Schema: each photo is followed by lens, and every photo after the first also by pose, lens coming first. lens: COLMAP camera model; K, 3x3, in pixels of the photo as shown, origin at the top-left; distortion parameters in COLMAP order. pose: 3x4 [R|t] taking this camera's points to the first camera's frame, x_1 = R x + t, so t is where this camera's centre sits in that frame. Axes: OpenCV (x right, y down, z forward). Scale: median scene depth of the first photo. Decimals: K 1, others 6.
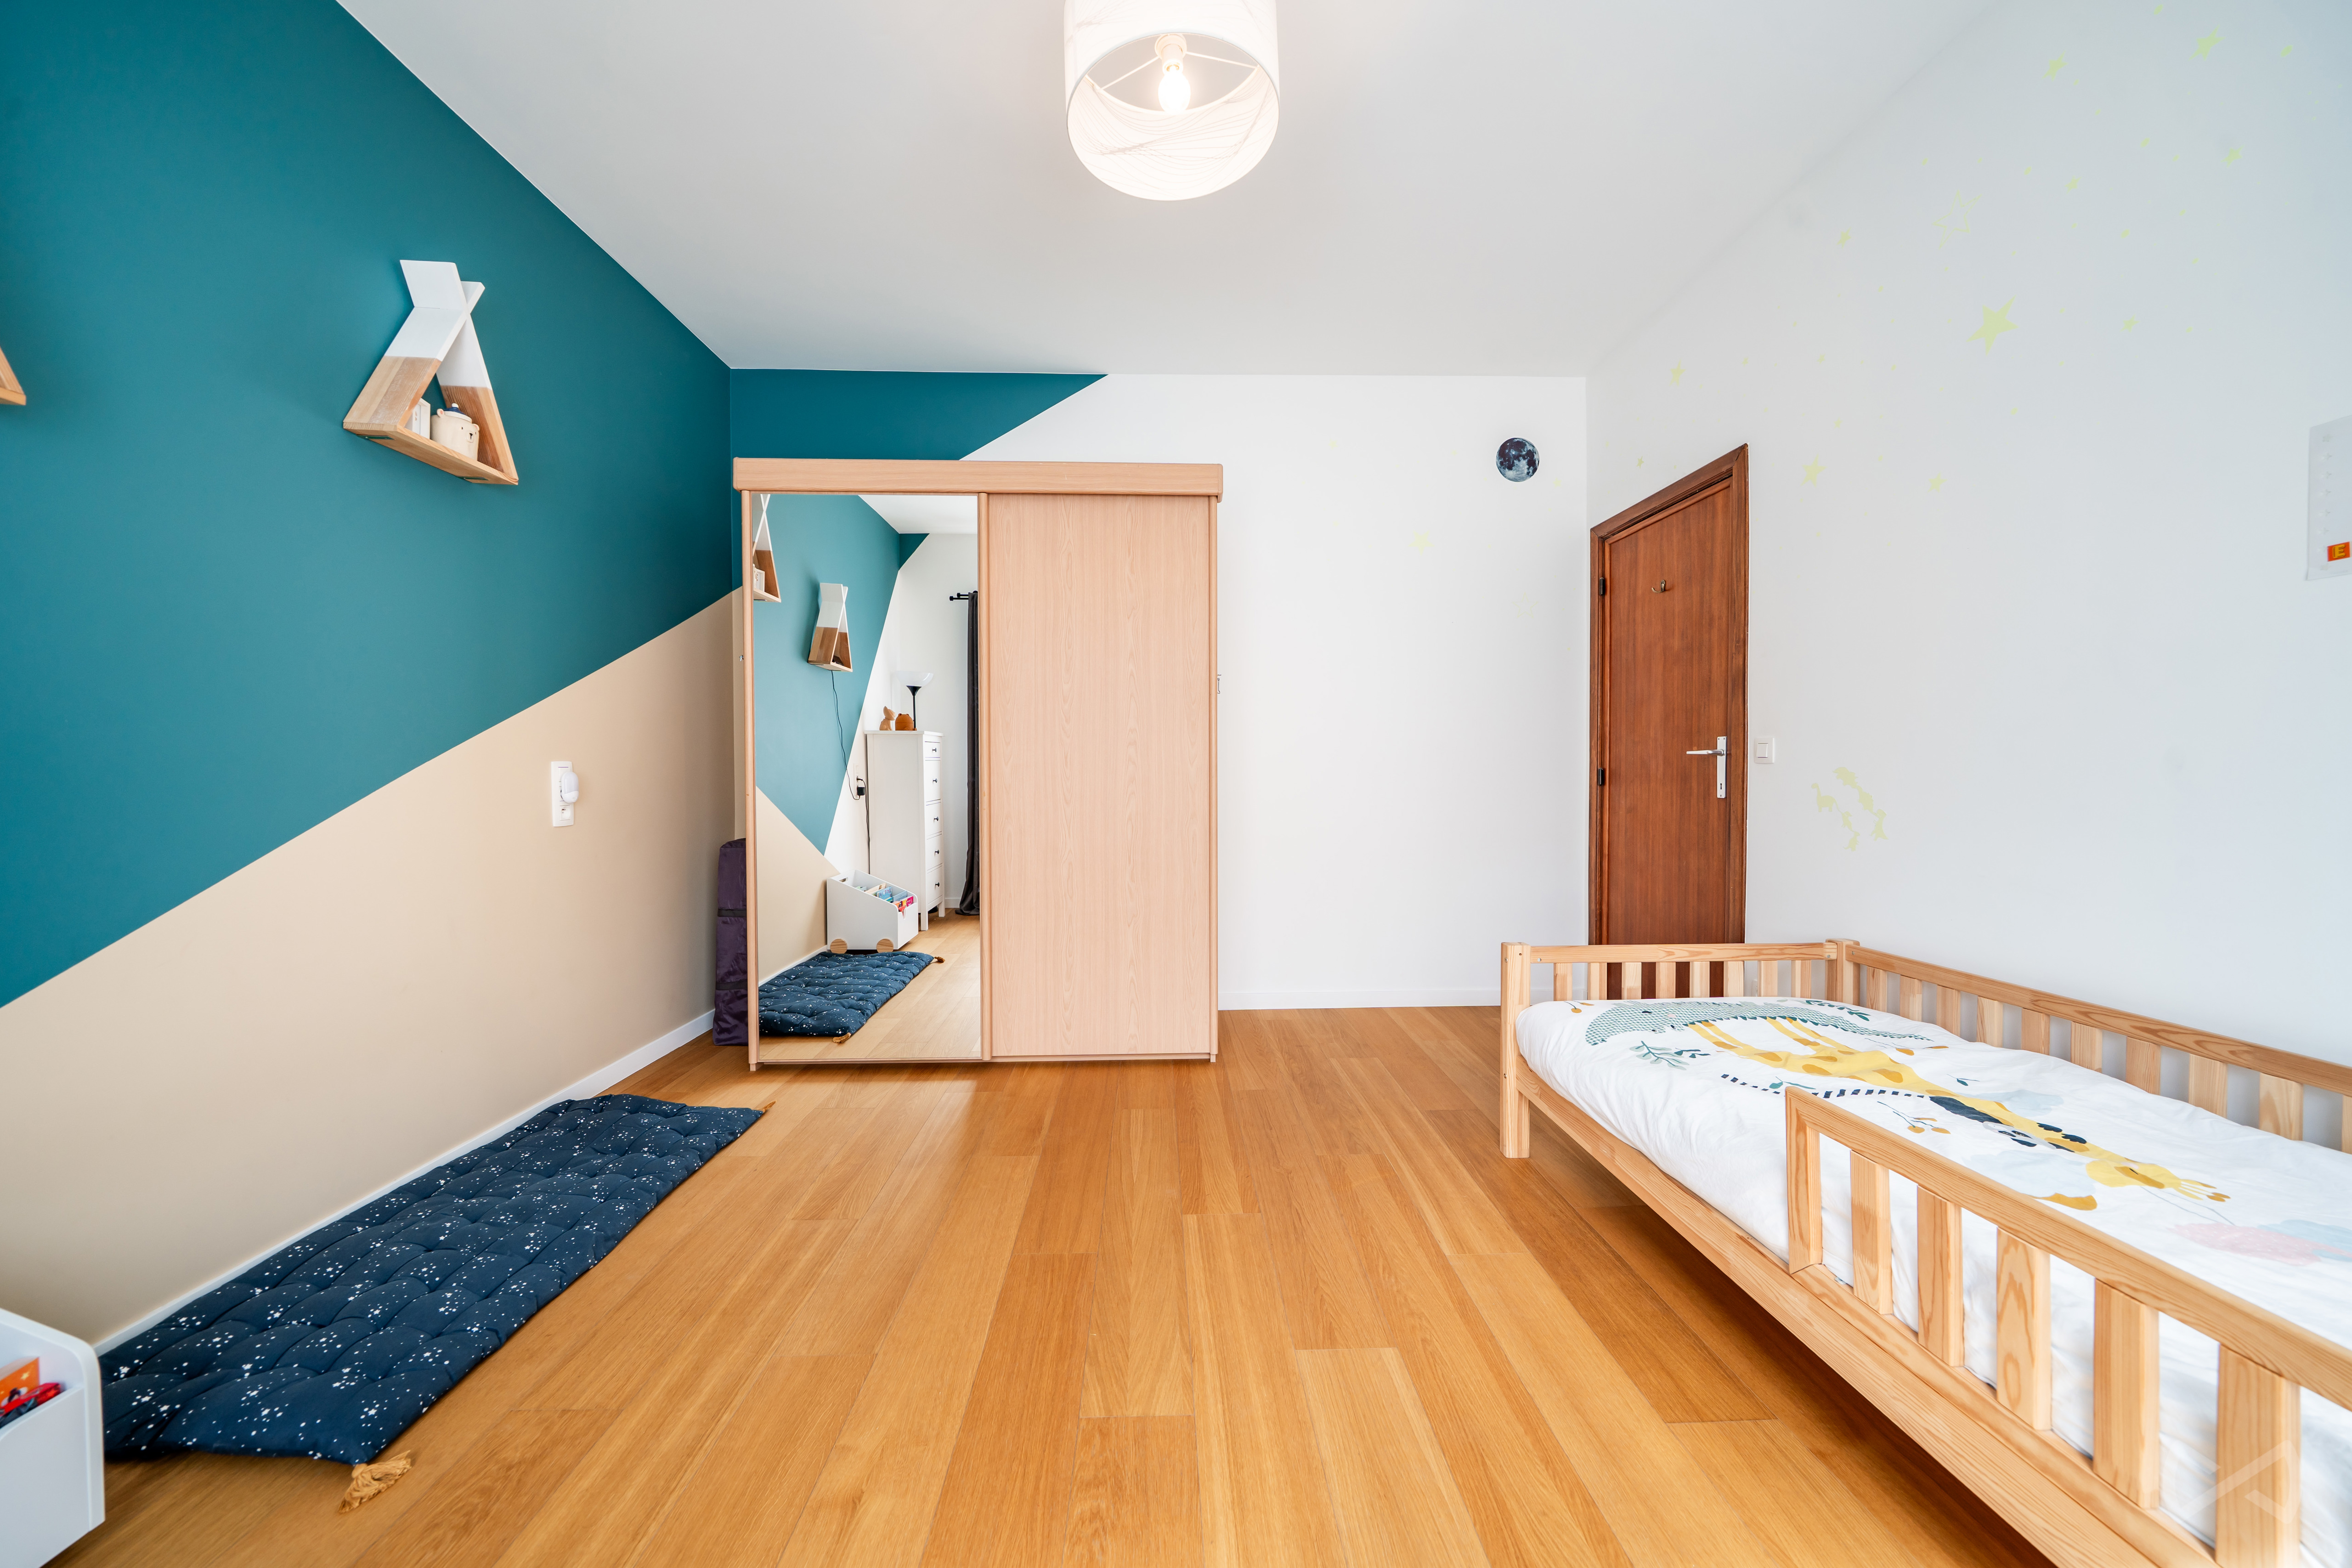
lens RADIAL K [[806.6, 0, 1173.4], [0, 806.6, 778.8], [0, 0, 1]] dist [-0.002035, -0.000269]
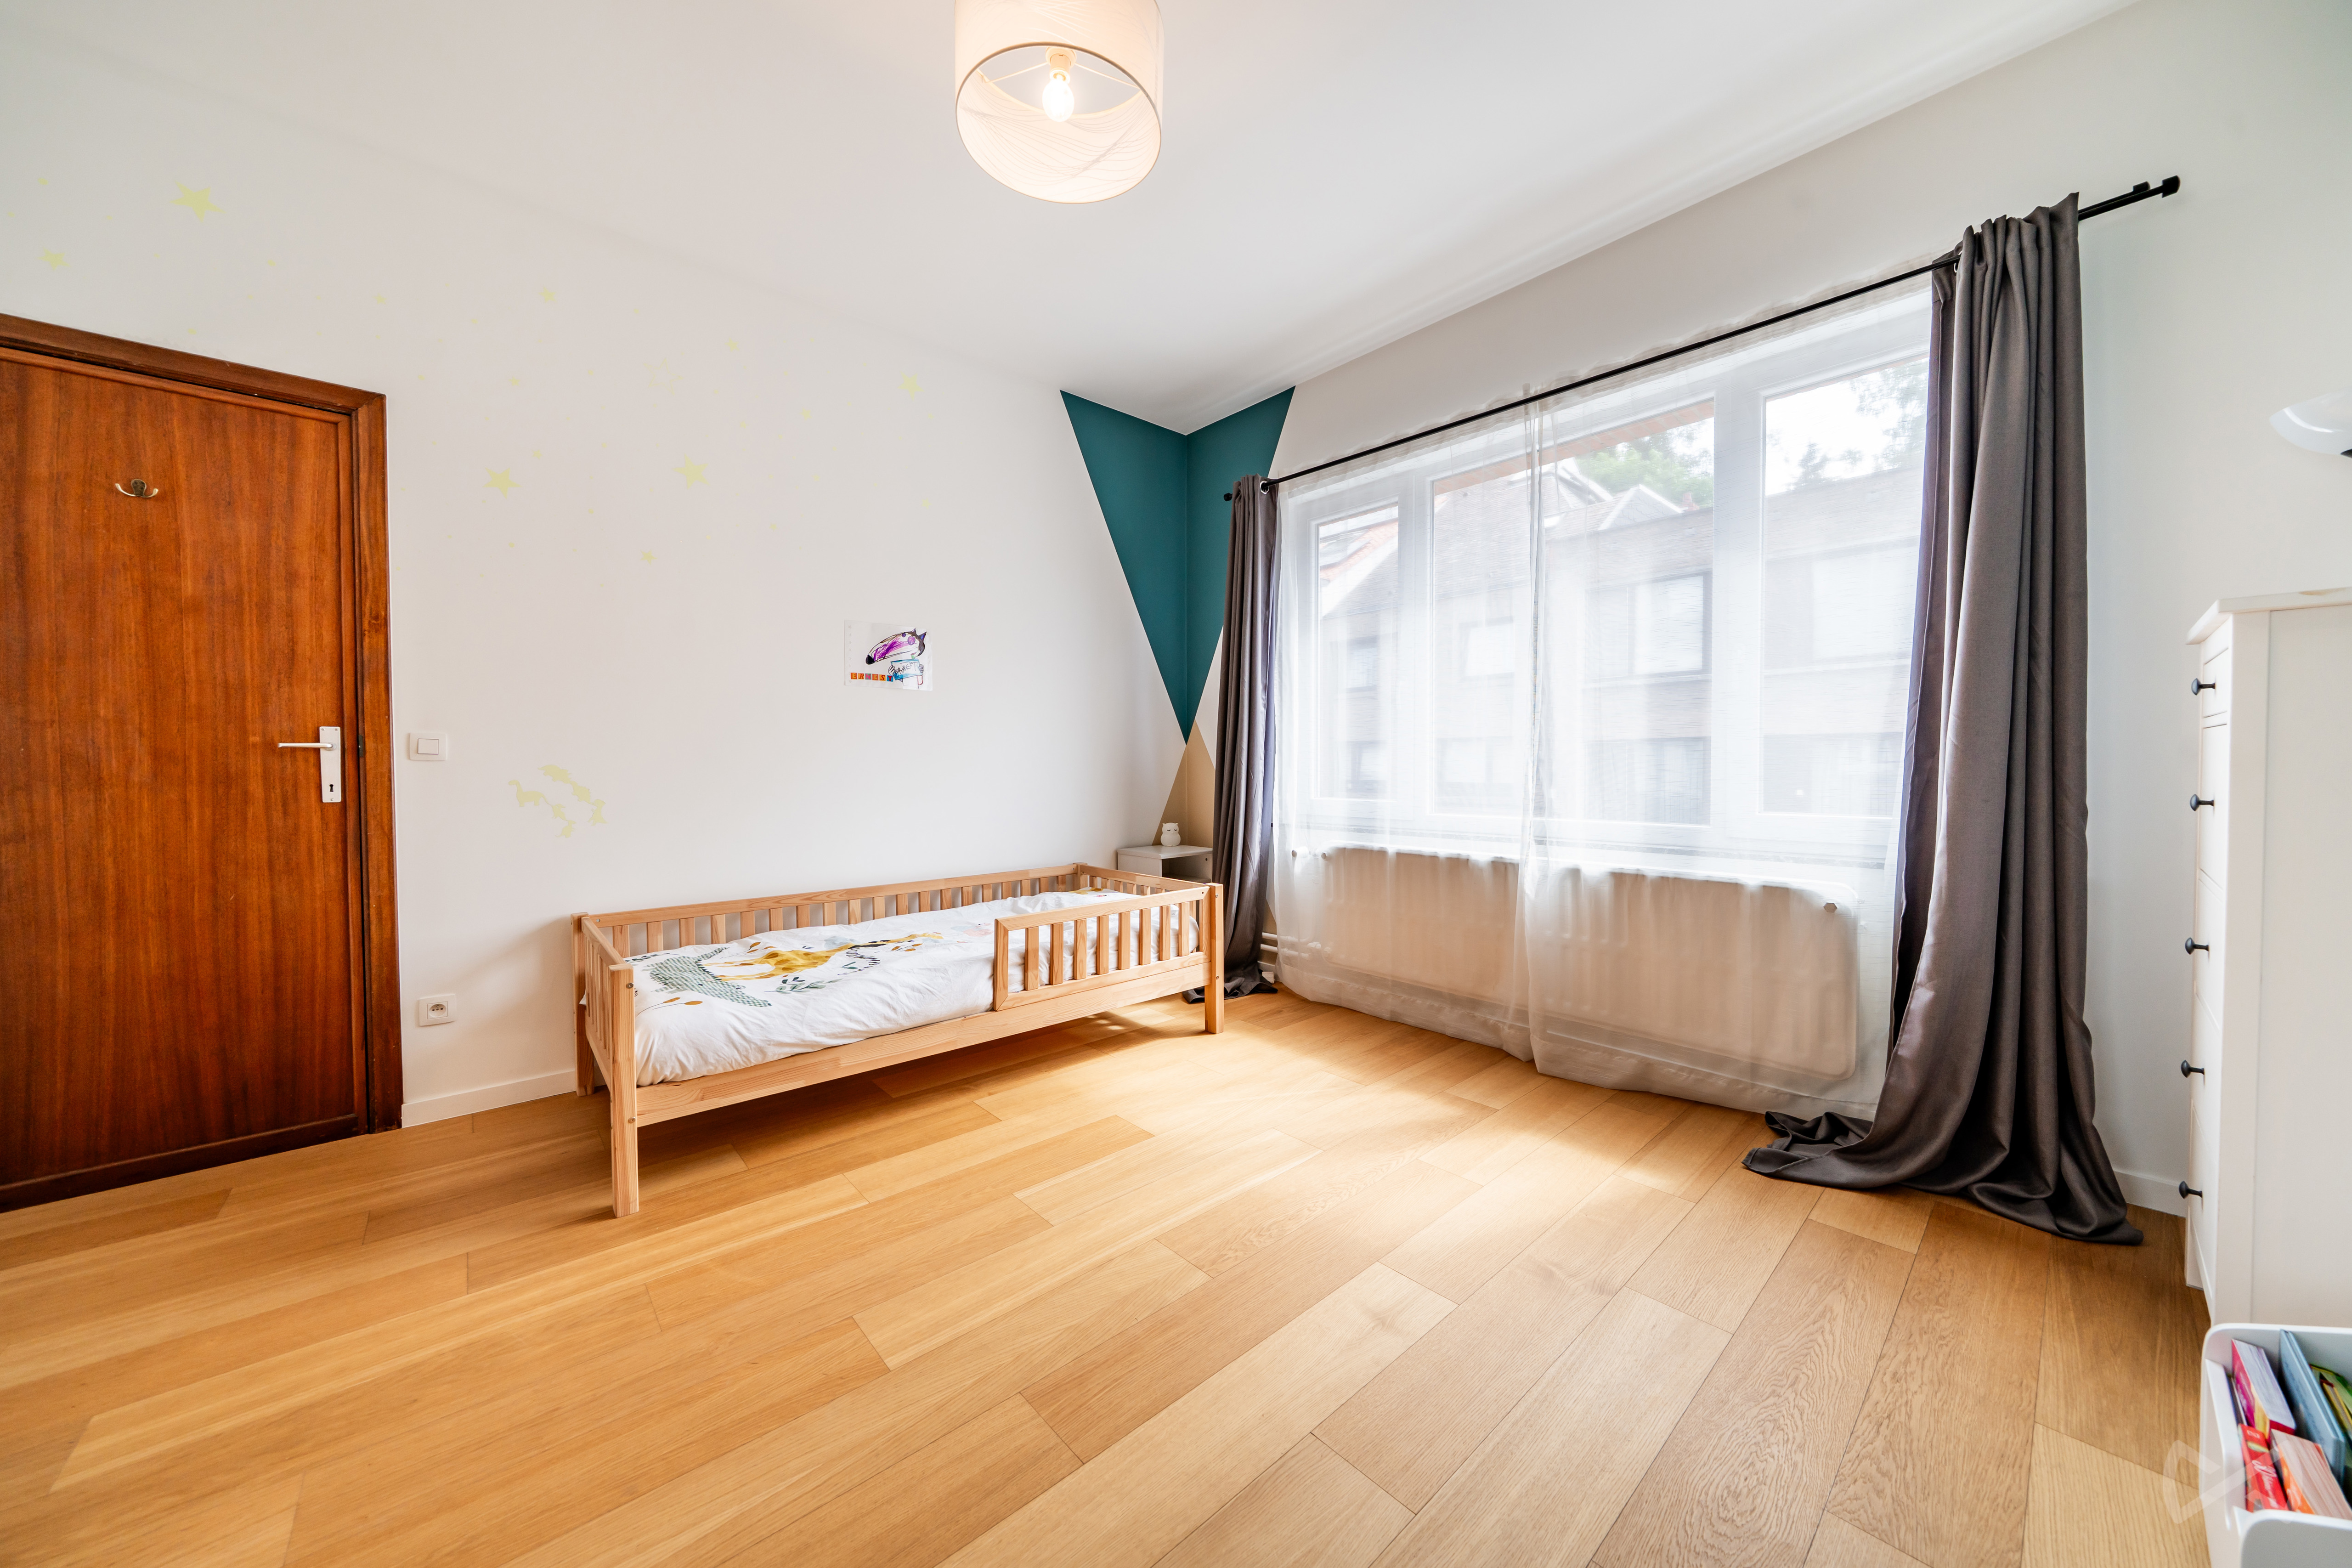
lens RADIAL K [[806.6, 0, 1173.4], [0, 806.6, 778.8], [0, 0, 1]] dist [-0.002035, -0.000269]
pose [[-0.636314, -0.011072, 0.771351, -0.651499], [0.009717, 0.999703, 0.022366, -0.012632], [-0.771369, 0.021728, -0.636017, 1.144412]]
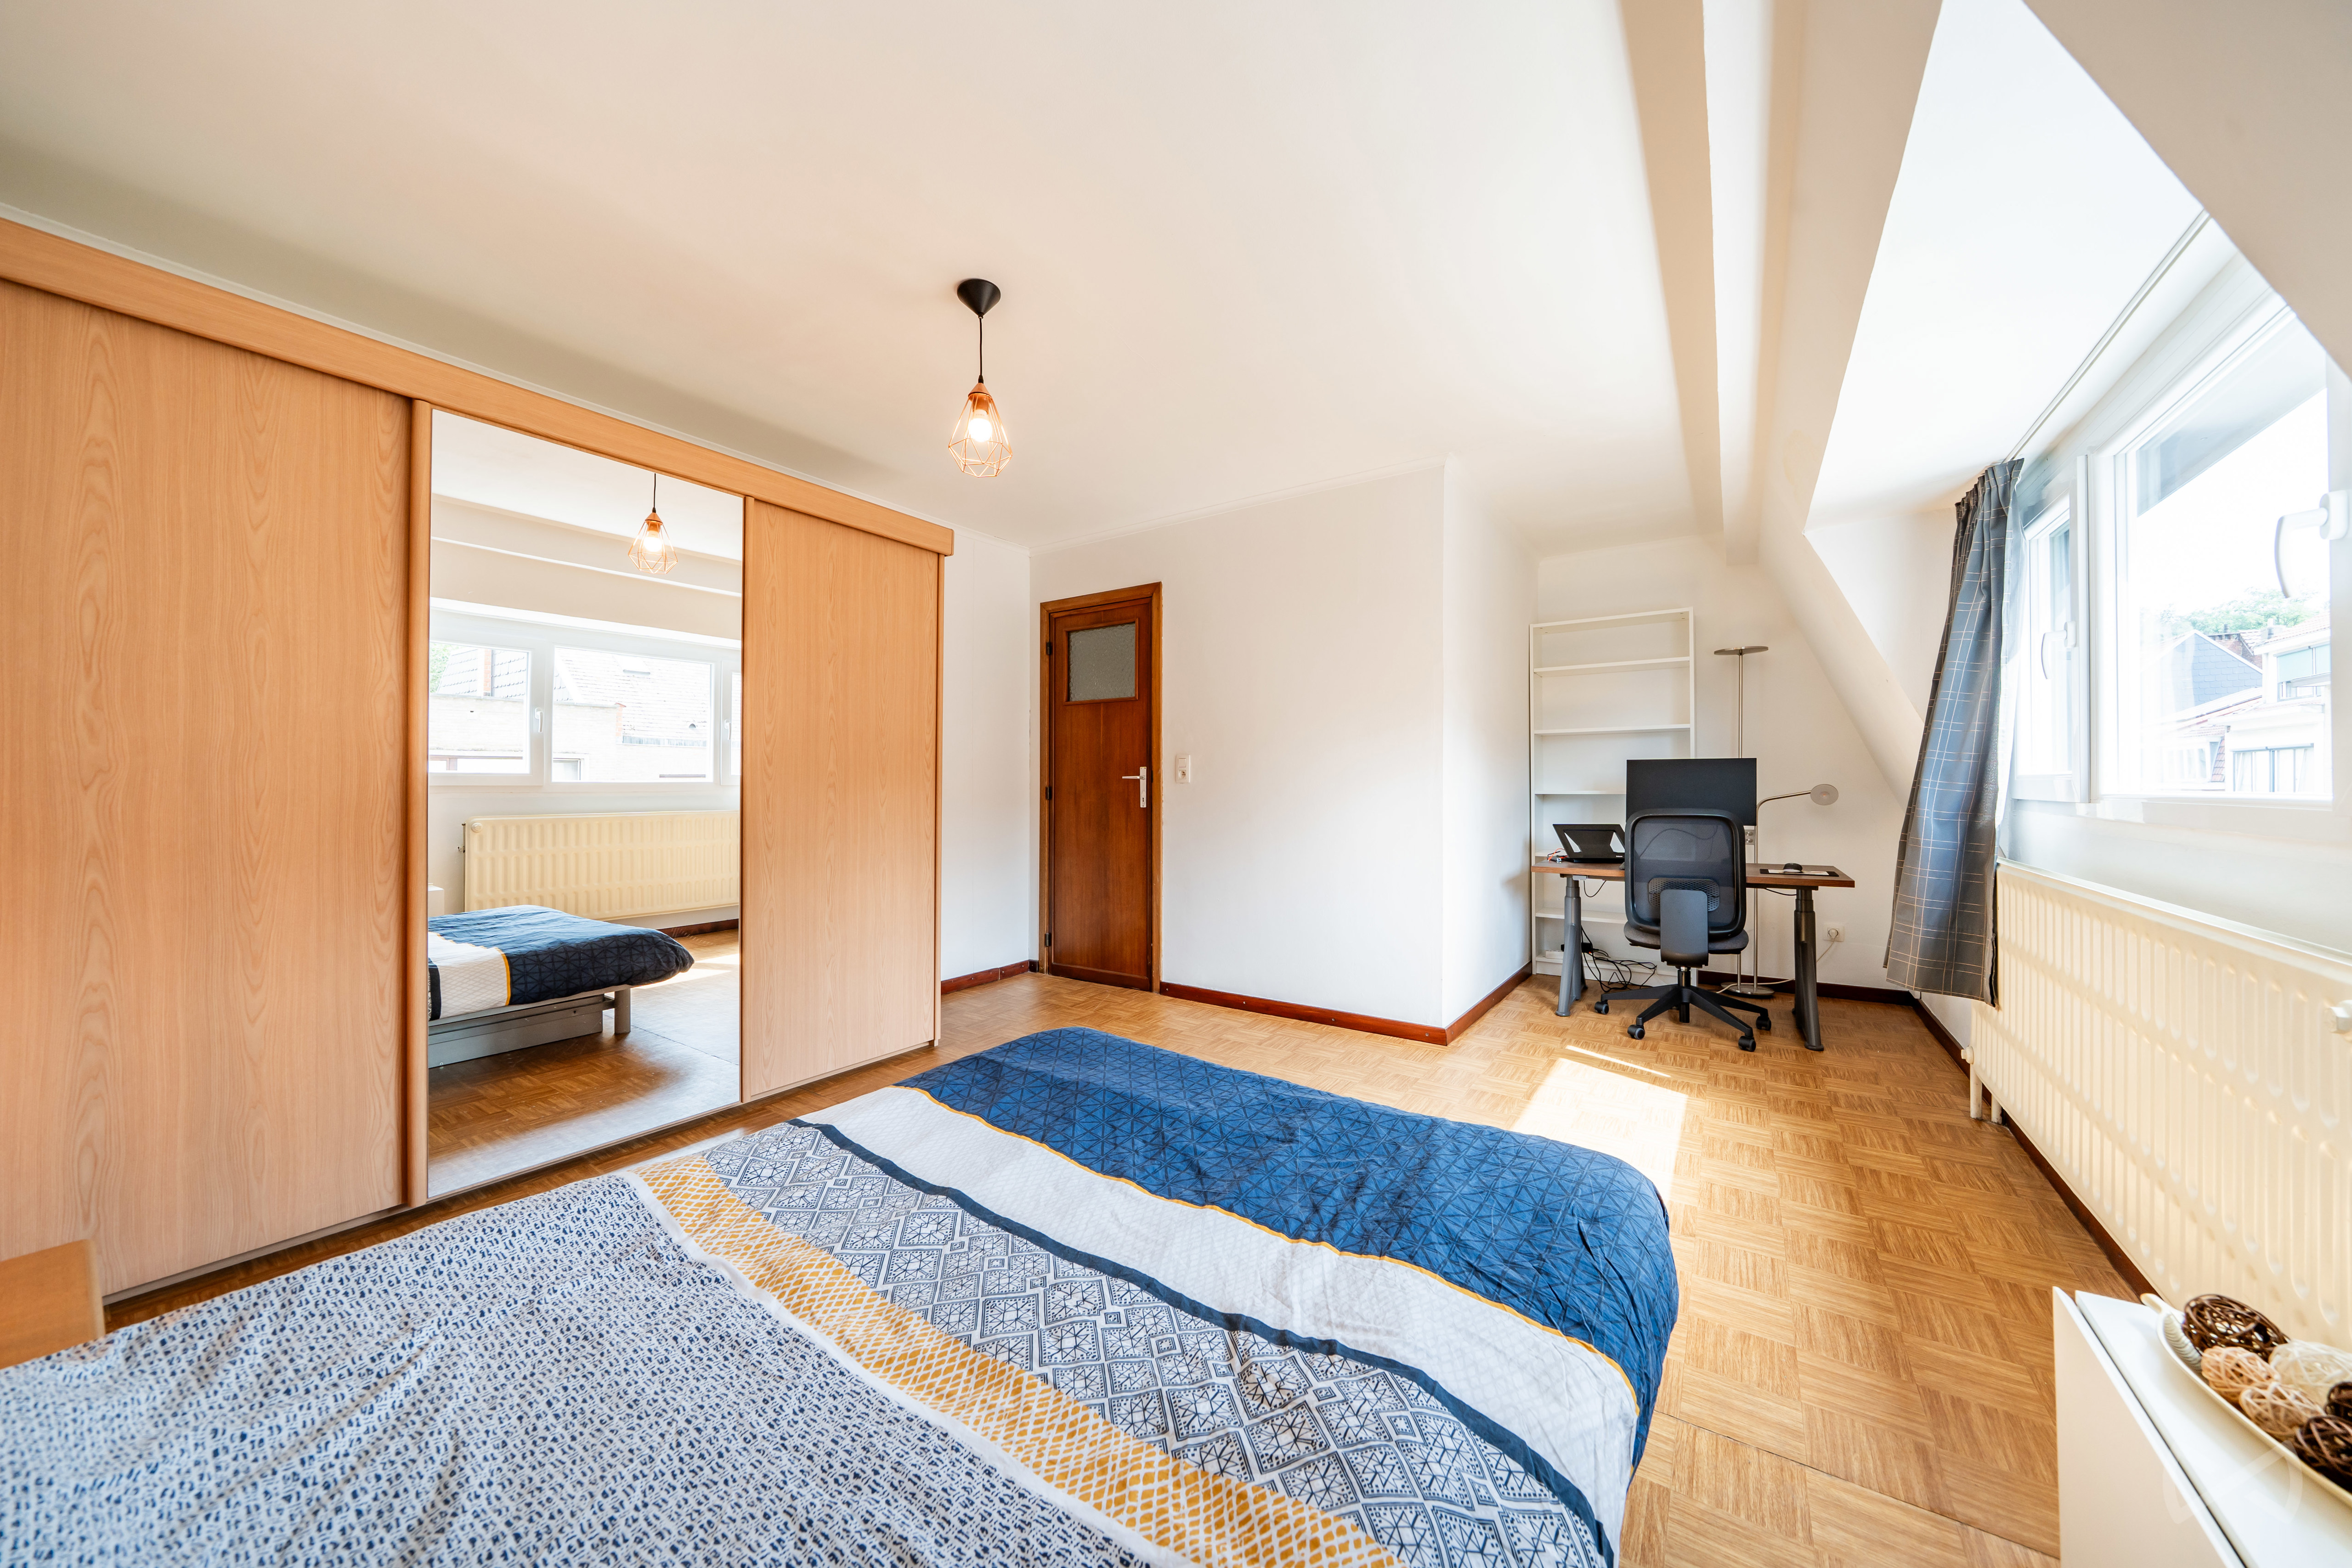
lens RADIAL K [[806.5, 0, 1173.4], [0, 806.5, 778.8], [0, 0, 1]] dist [-0.002035, -0.000269]
pose [[0.608085, 0.009538, 0.793815, -0.658796], [0.002952, 0.999894, -0.014275, -0.010381], [-0.793867, 0.011023, 0.607992, 0.037199]]
